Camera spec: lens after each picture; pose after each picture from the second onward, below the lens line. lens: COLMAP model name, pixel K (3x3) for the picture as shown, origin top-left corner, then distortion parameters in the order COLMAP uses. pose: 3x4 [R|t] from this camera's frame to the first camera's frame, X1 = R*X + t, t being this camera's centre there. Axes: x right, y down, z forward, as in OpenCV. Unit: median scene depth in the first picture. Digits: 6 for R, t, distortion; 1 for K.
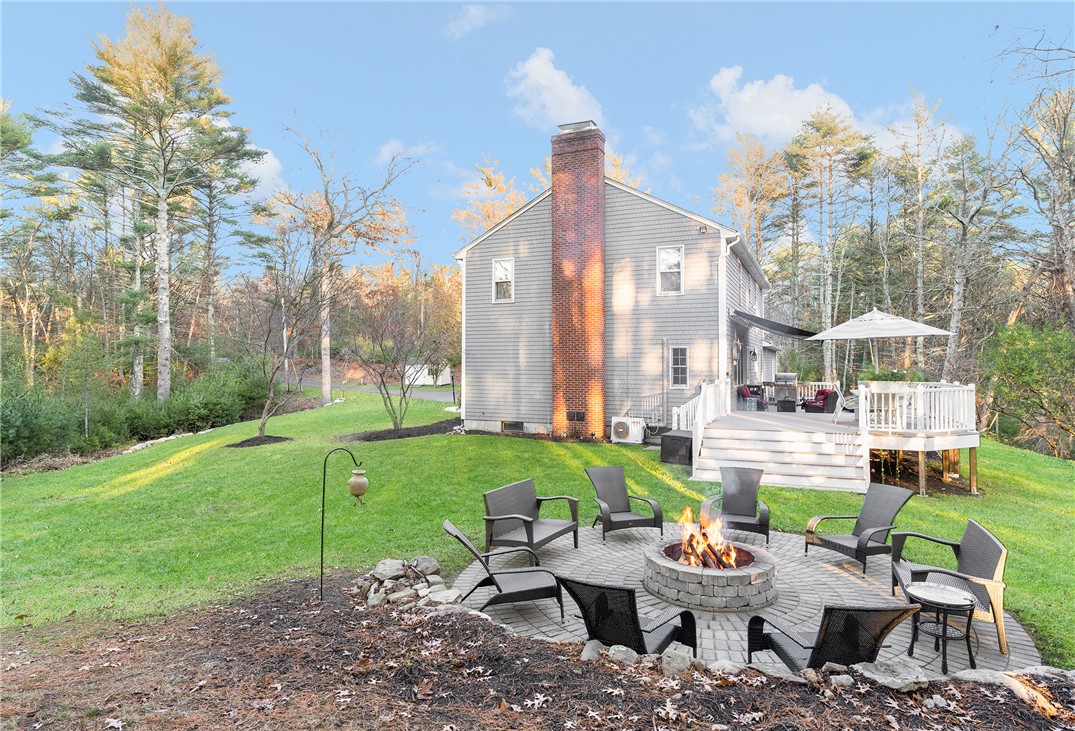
lens RADIAL K [[604.9, 0, 537.5], [0, 604.9, 365.5], [0, 0, 1]] dist [-0.000260, 0.000043]
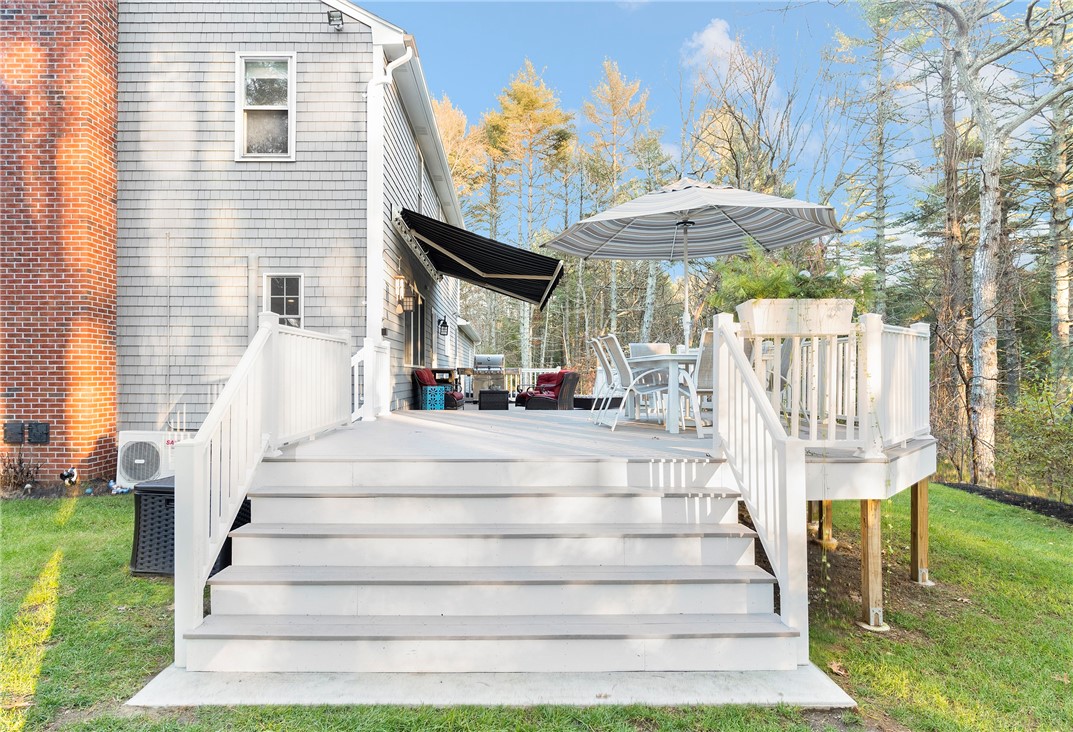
lens RADIAL K [[643.5, 0, 514.5], [0, 643.5, 365.8], [0, 0, 1]] dist [-0.006298, -0.001446]
pose [[0.903478, 0.006586, 0.428584, 0.176559], [-0.002616, 0.999948, -0.009852, 0.042075], [-0.428626, 0.007780, 0.903448, 0.465777]]
